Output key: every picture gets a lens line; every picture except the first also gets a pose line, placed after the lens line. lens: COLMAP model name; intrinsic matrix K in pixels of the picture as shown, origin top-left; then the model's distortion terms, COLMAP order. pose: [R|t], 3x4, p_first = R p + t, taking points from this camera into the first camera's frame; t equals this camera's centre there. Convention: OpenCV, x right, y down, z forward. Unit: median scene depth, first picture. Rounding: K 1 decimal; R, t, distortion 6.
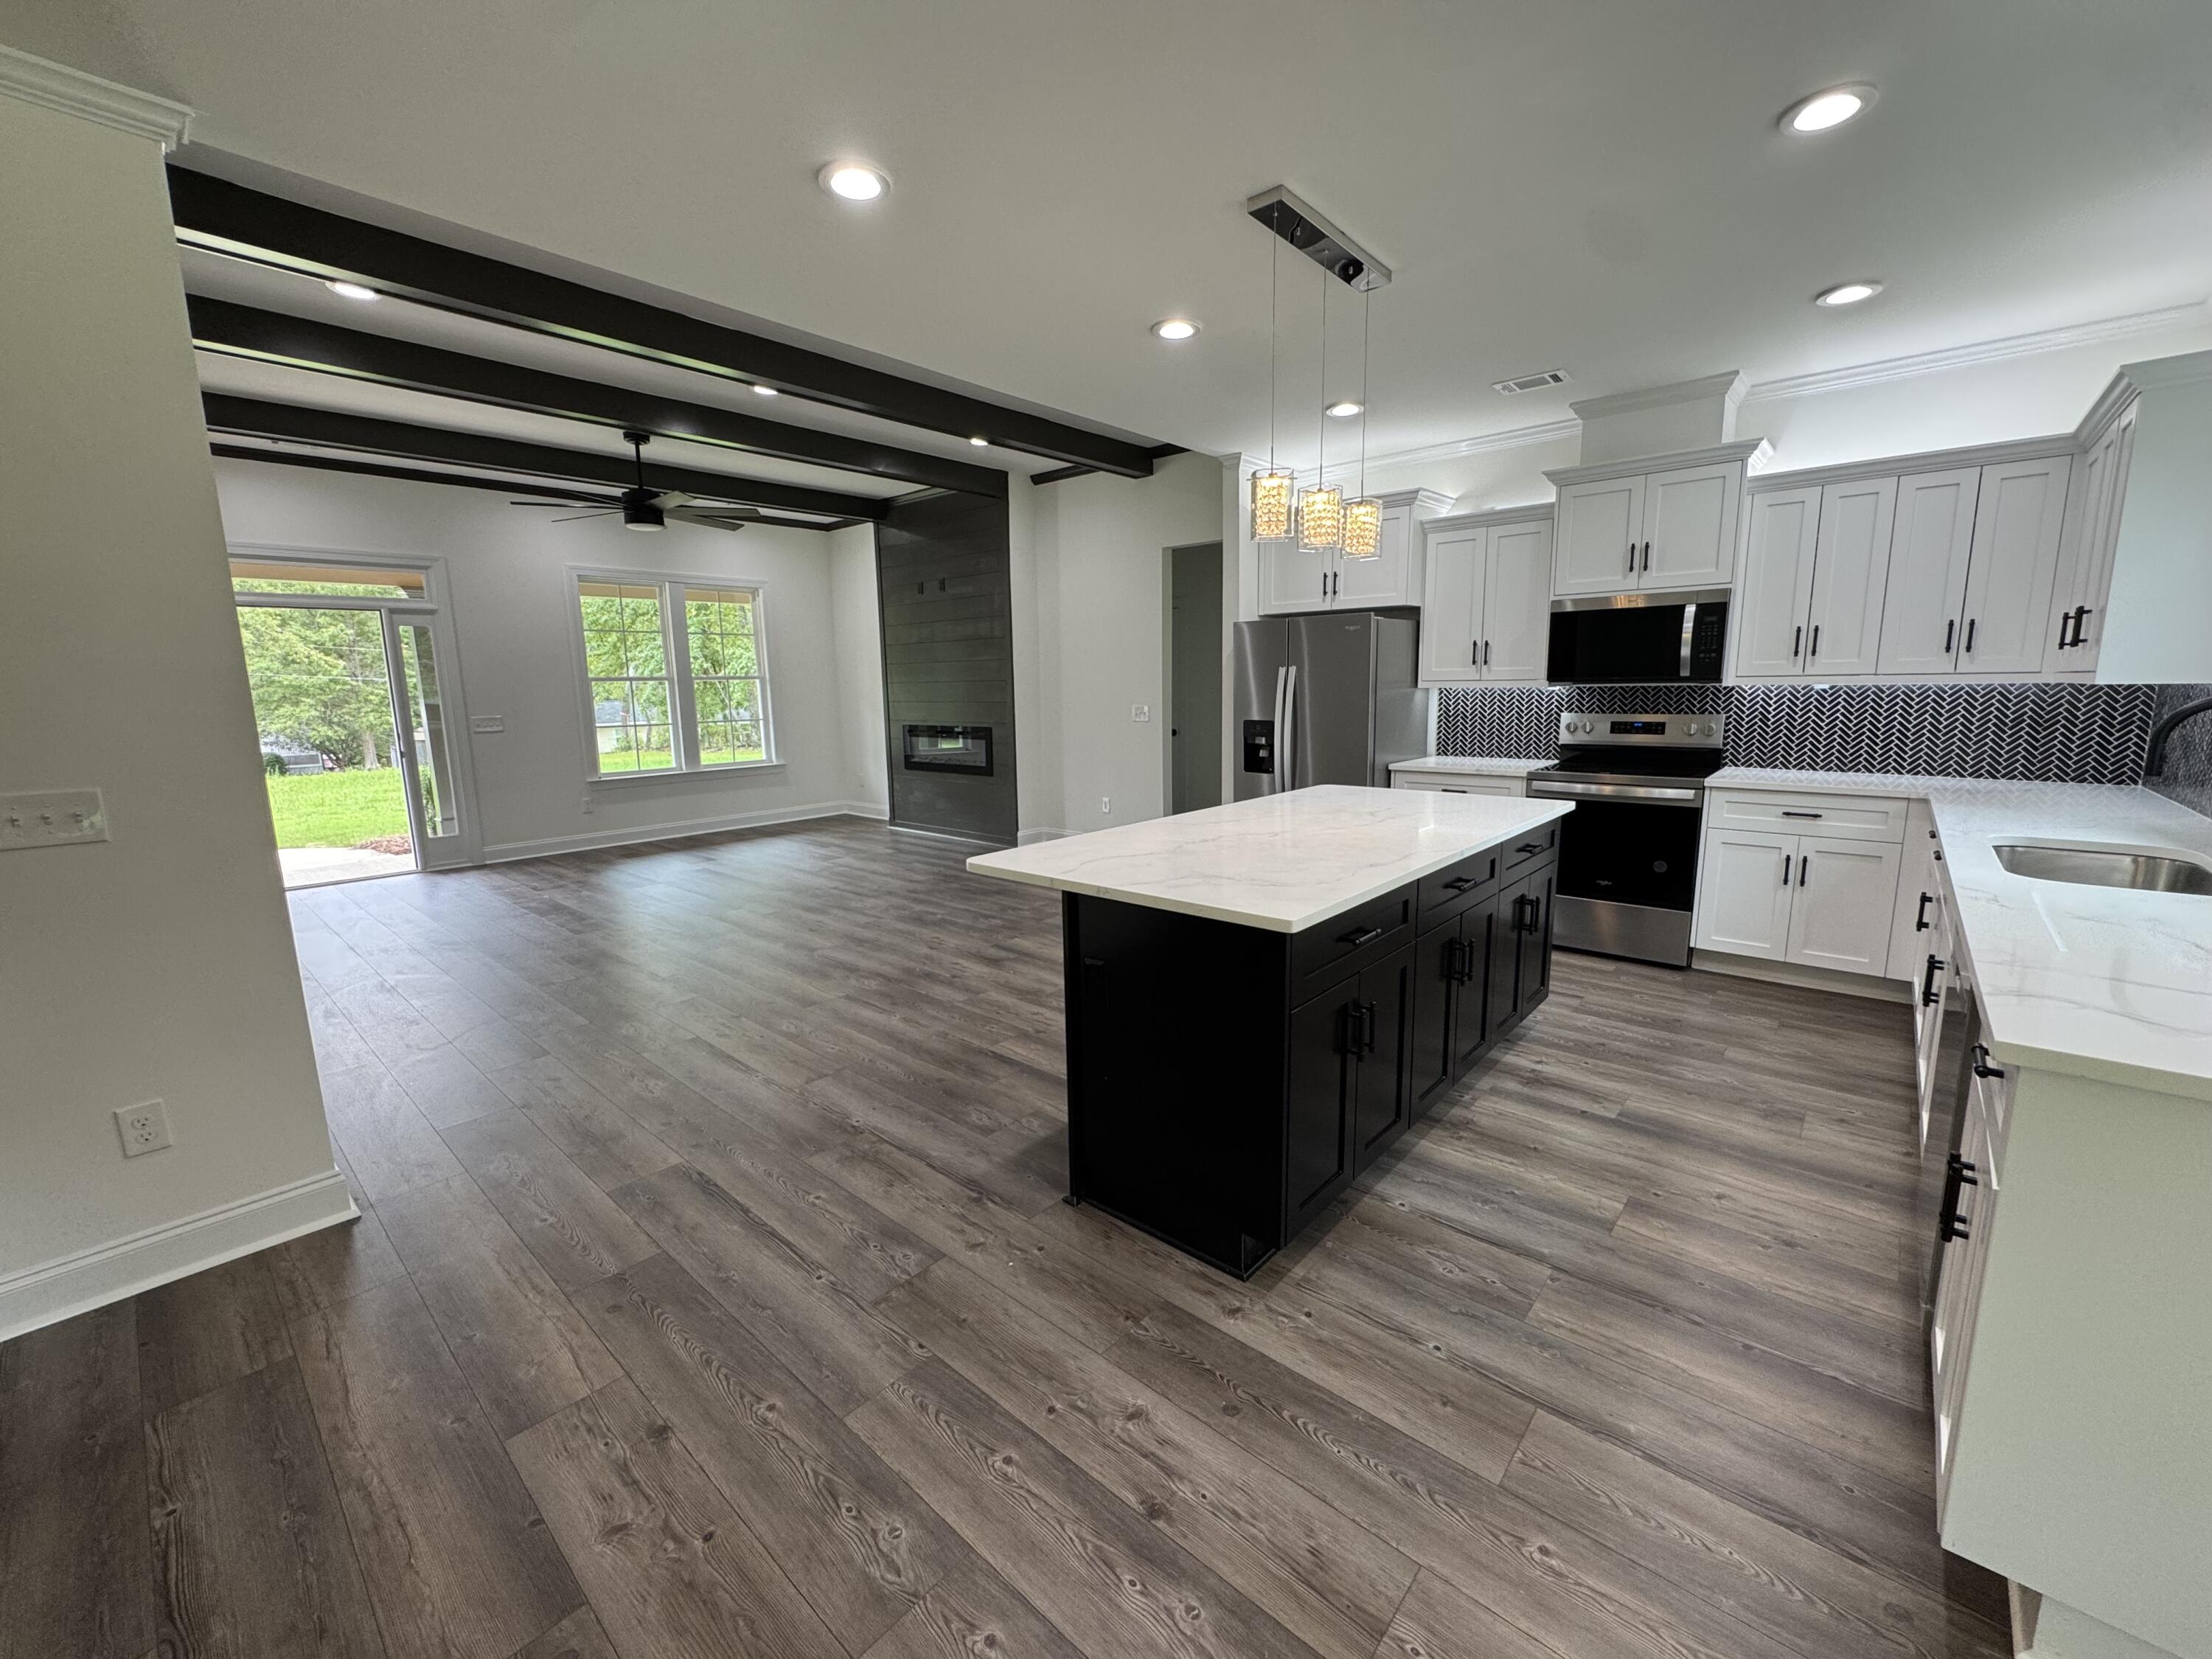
lens RADIAL K [[872.2, 0, 1105.4], [0, 872.2, 839.9], [0, 0, 1]] dist [-0.005290, 0.001625]
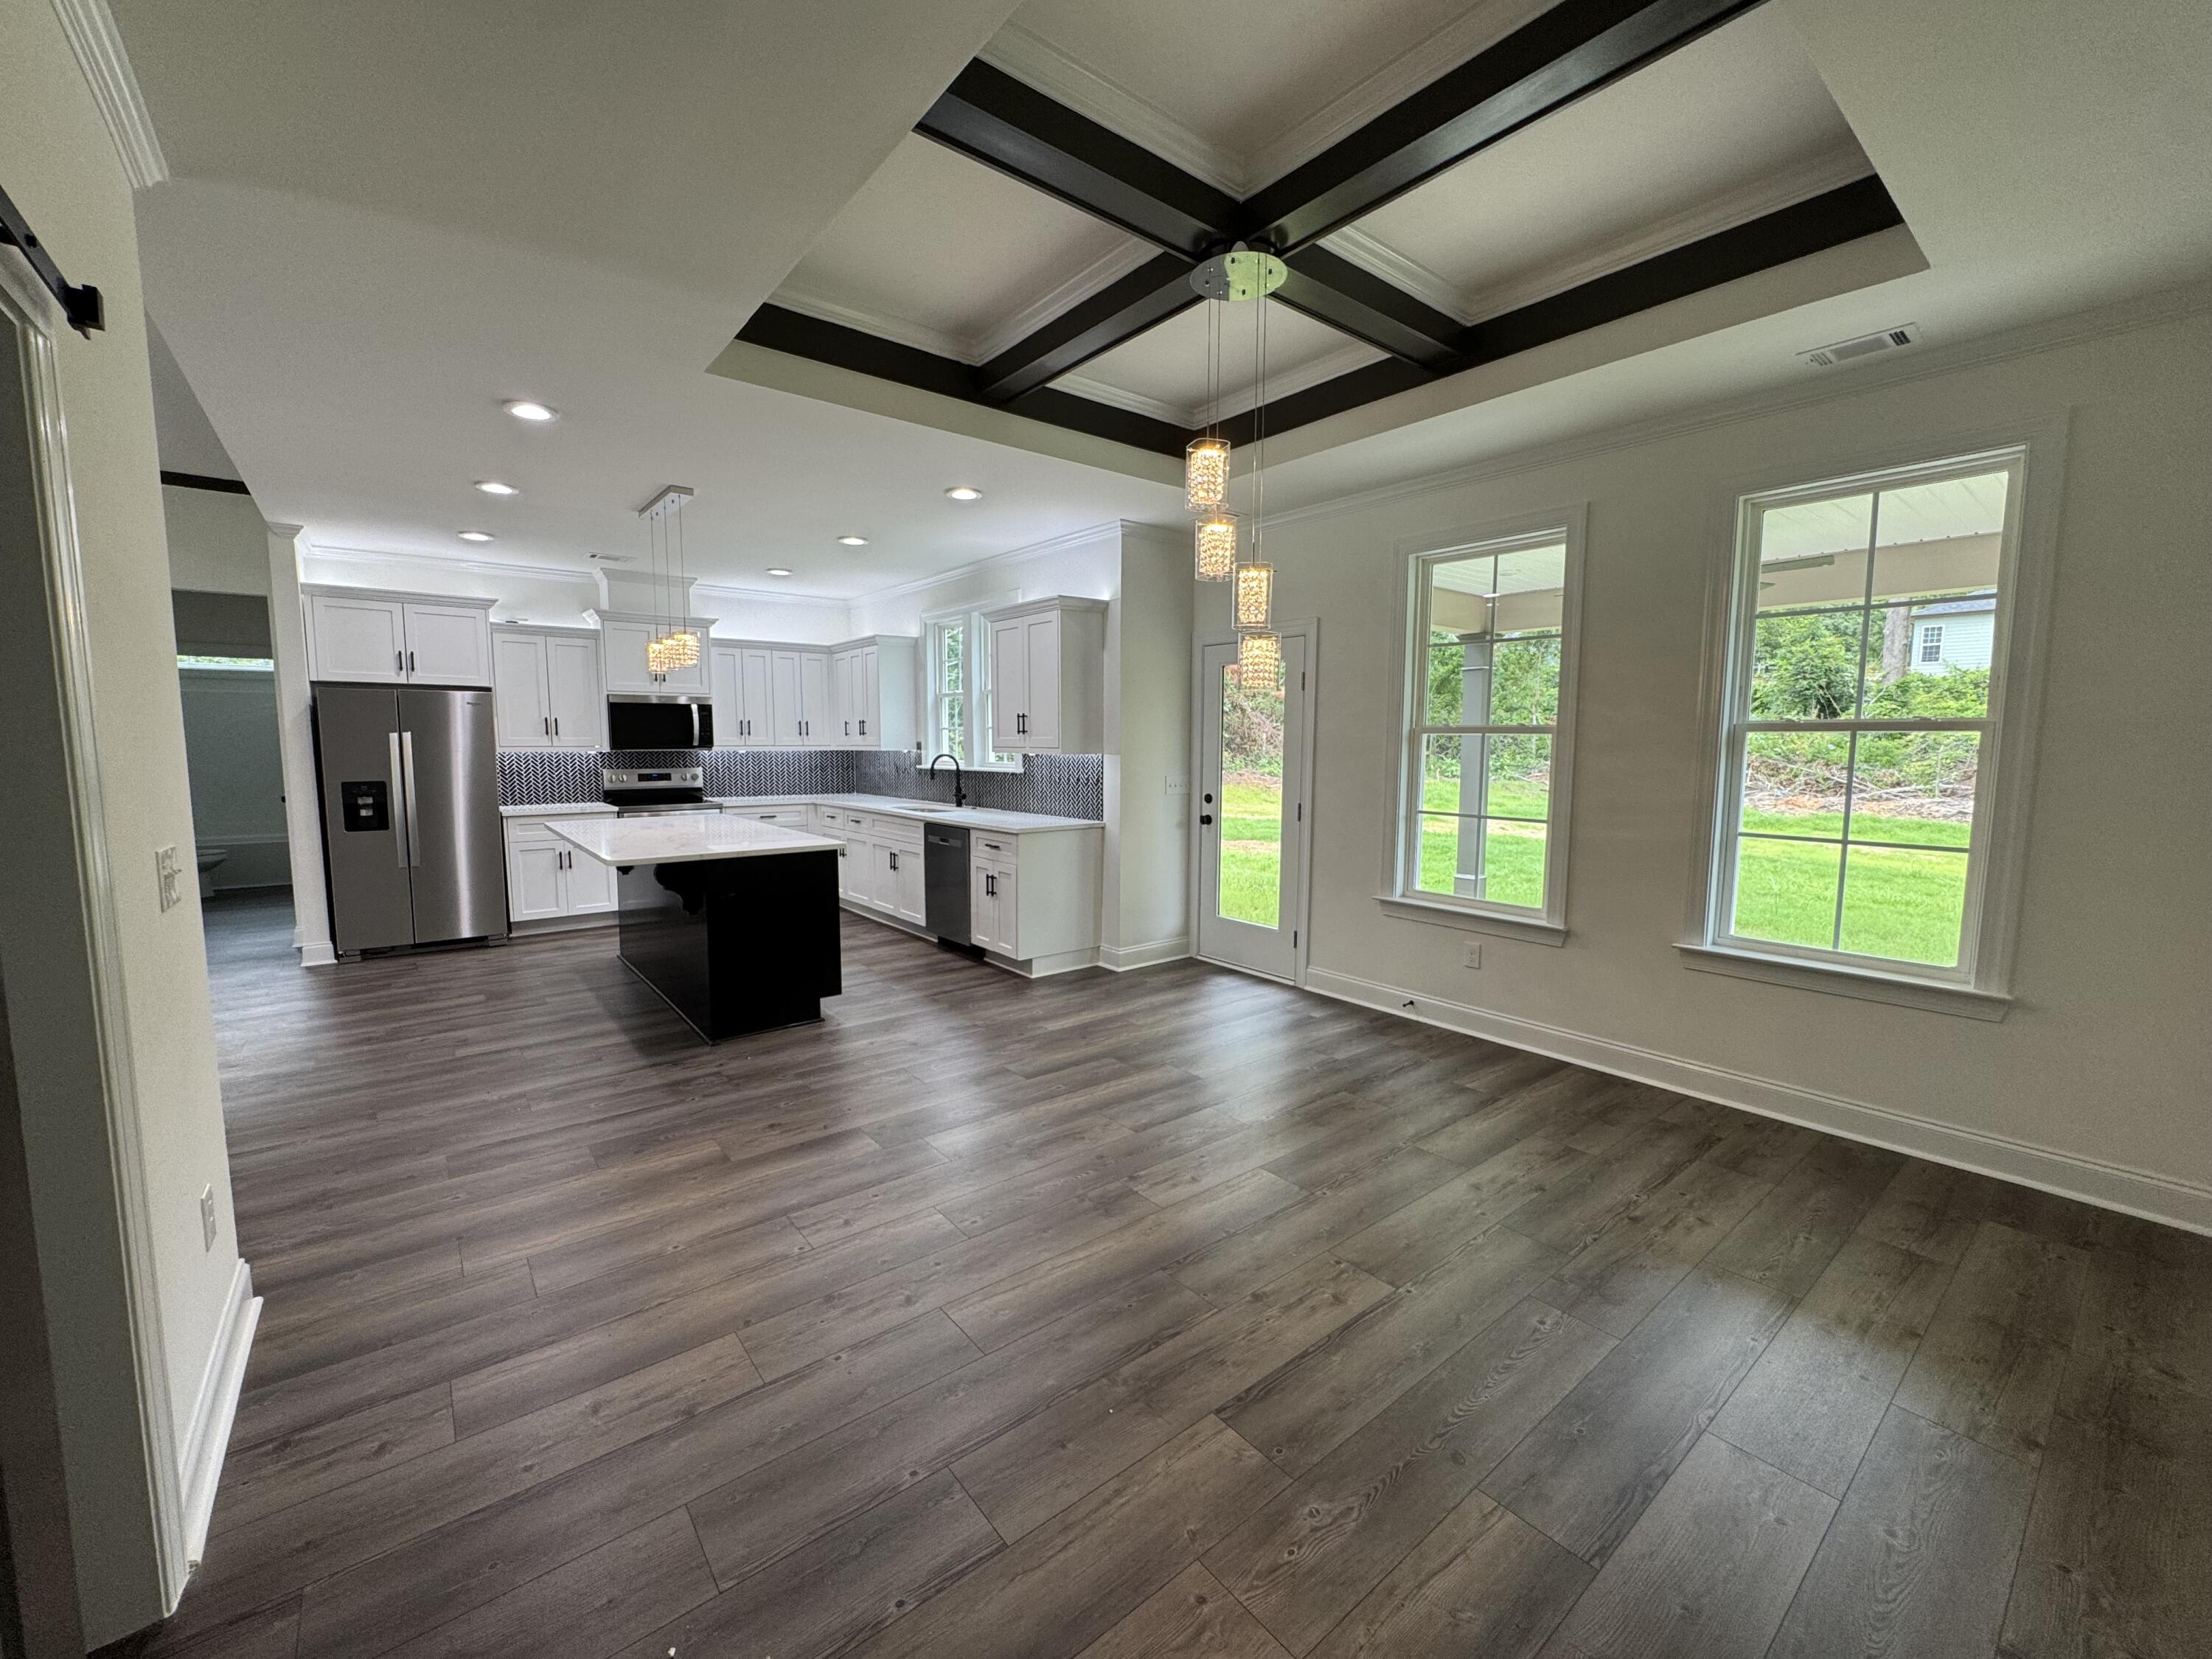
lens RADIAL K [[872.2, 0, 1102.4], [0, 872.2, 836.3], [0, 0, 1]] dist [-0.005290, 0.001625]
pose [[0.172131, -0.086950, 0.981229, -0.851722], [0.173703, 0.983167, 0.056650, 0.028691], [-0.969638, 0.160691, 0.184337, -0.059933]]
